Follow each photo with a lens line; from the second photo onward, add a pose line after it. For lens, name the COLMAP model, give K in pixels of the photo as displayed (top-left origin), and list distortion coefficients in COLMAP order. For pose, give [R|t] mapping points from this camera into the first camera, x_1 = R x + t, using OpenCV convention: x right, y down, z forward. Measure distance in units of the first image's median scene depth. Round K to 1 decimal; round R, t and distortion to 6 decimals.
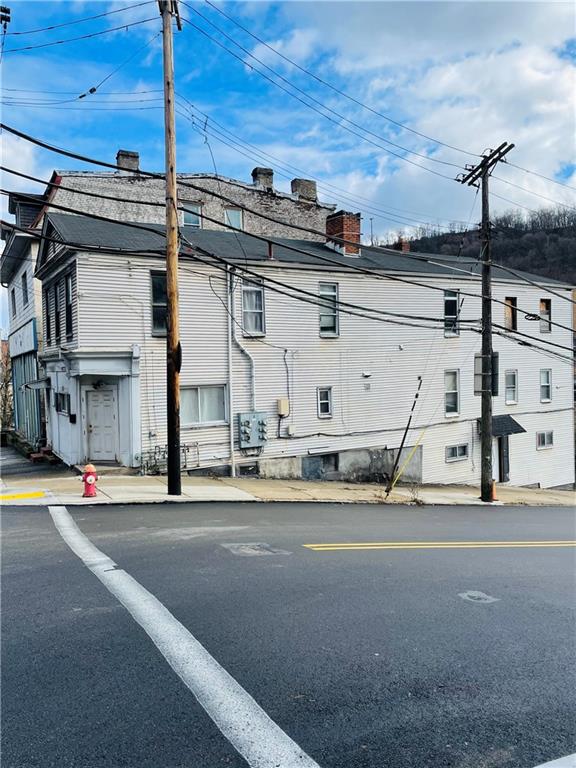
lens RADIAL K [[591.5, 0, 283.3], [0, 591.5, 386.4], [0, 0, 1]] dist [0.047430, -0.041942]
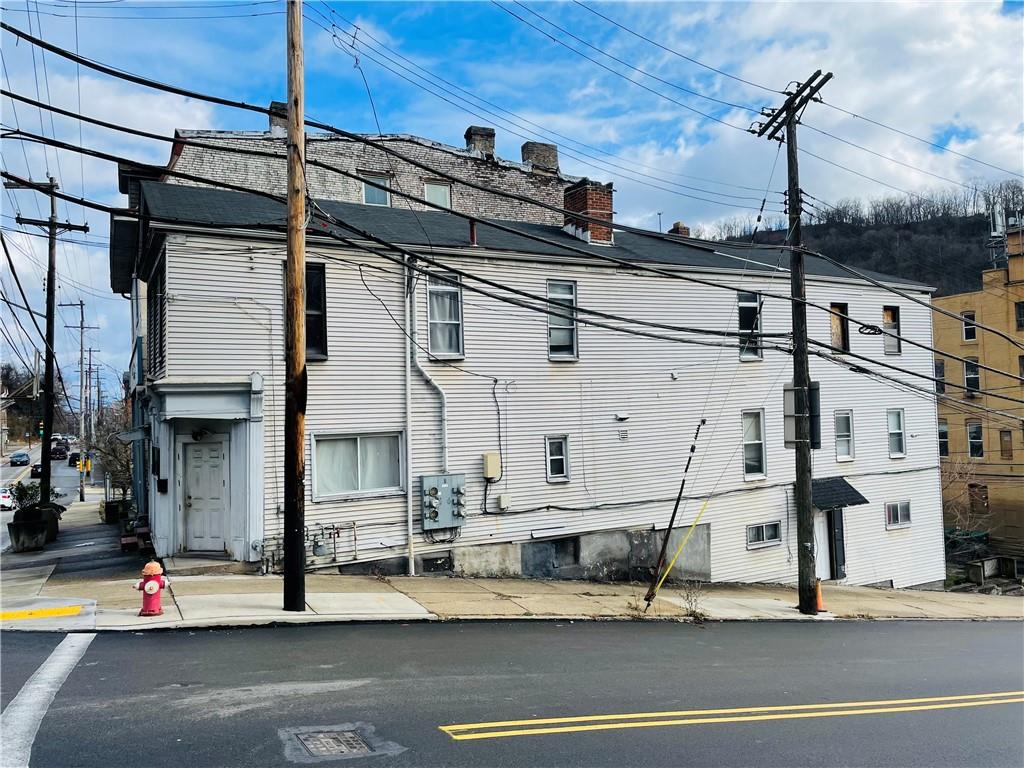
lens RADIAL K [[788.7, 0, 520.7], [0, 788.7, 378.8], [0, 0, 1]] dist [0.047430, -0.041942]
pose [[0.999480, -0.006096, -0.031669, 0.060286], [0.003817, 0.997431, -0.071536, 0.000567], [0.032024, 0.071378, 0.996935, 0.115437]]
